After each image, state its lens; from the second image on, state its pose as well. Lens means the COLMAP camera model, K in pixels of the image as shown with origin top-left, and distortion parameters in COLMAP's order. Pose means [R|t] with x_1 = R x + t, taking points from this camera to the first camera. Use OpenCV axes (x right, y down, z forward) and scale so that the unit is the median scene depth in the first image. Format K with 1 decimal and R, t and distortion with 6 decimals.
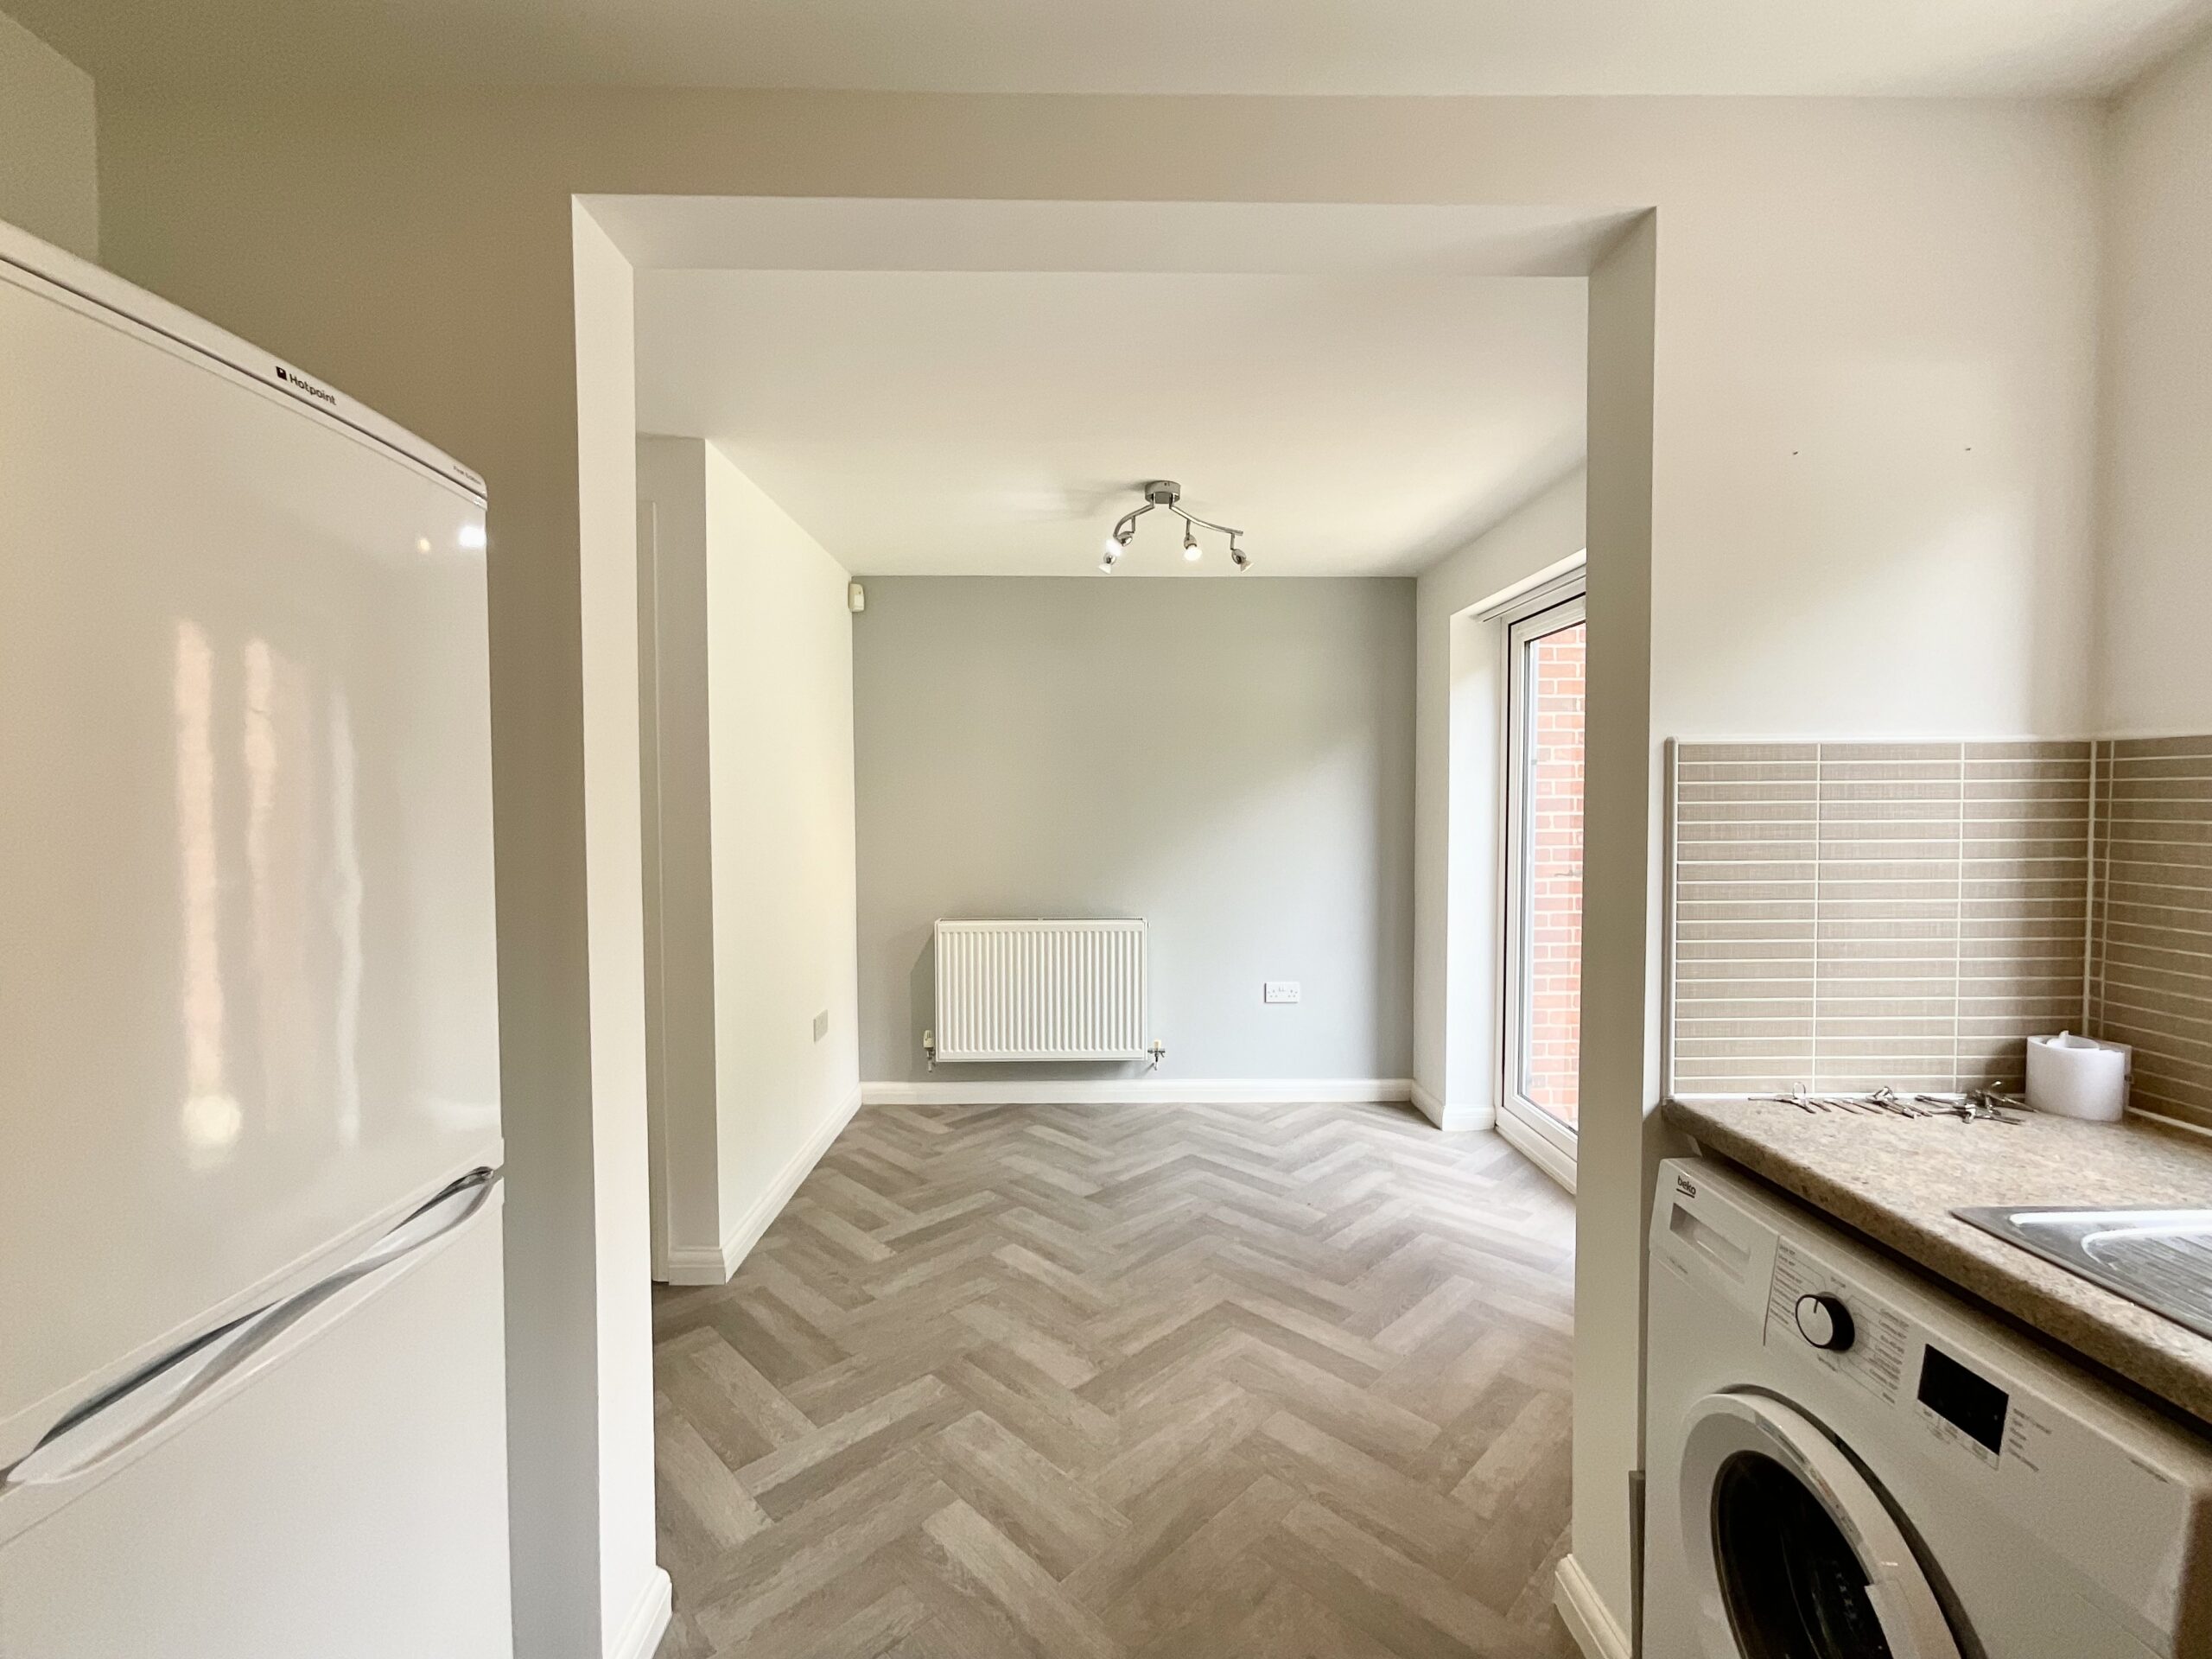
lens RADIAL K [[894.7, 0, 1105.0], [0, 894.7, 826.0], [0, 0, 1]] dist [-0.003285, 0.000280]
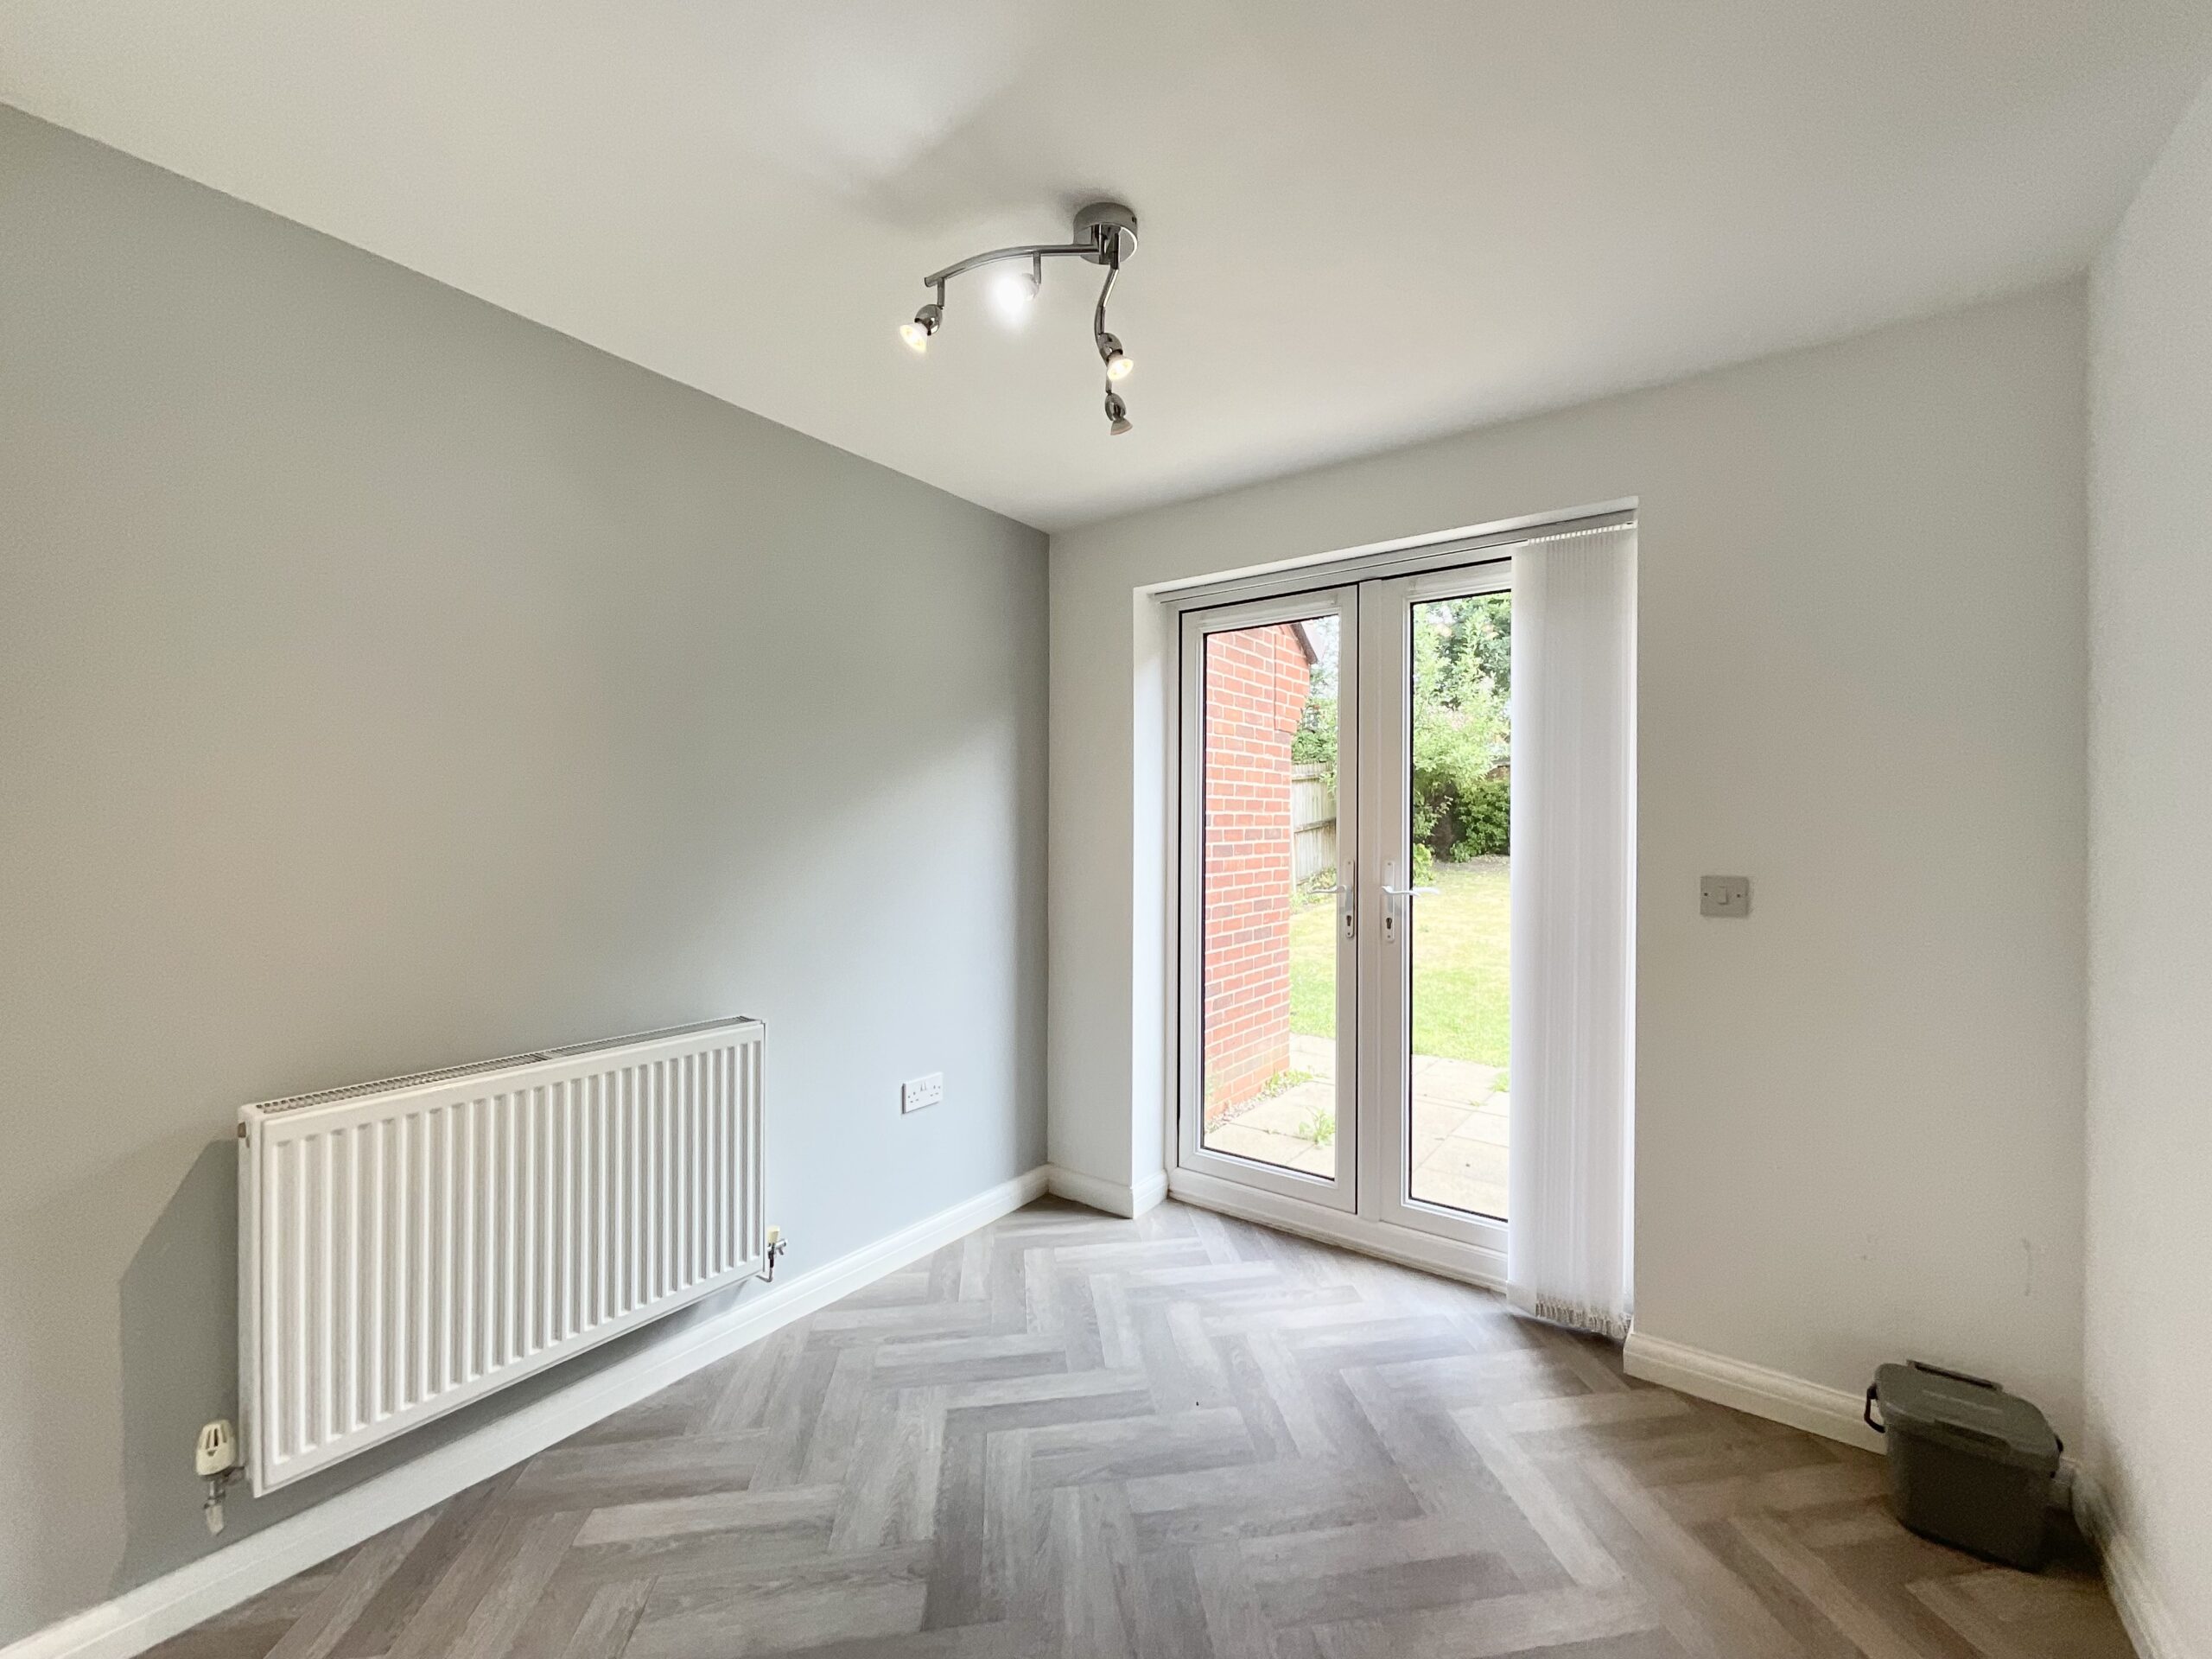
lens RADIAL K [[901.6, 0, 1102.4], [0, 901.6, 829.4], [0, 0, 1]] dist [0.000745, -0.000079]
pose [[0.607276, -0.000908, 0.794491, -0.421391], [0.020561, 0.999682, -0.014574, -0.000591], [-0.794225, 0.025186, 0.607101, 0.756994]]
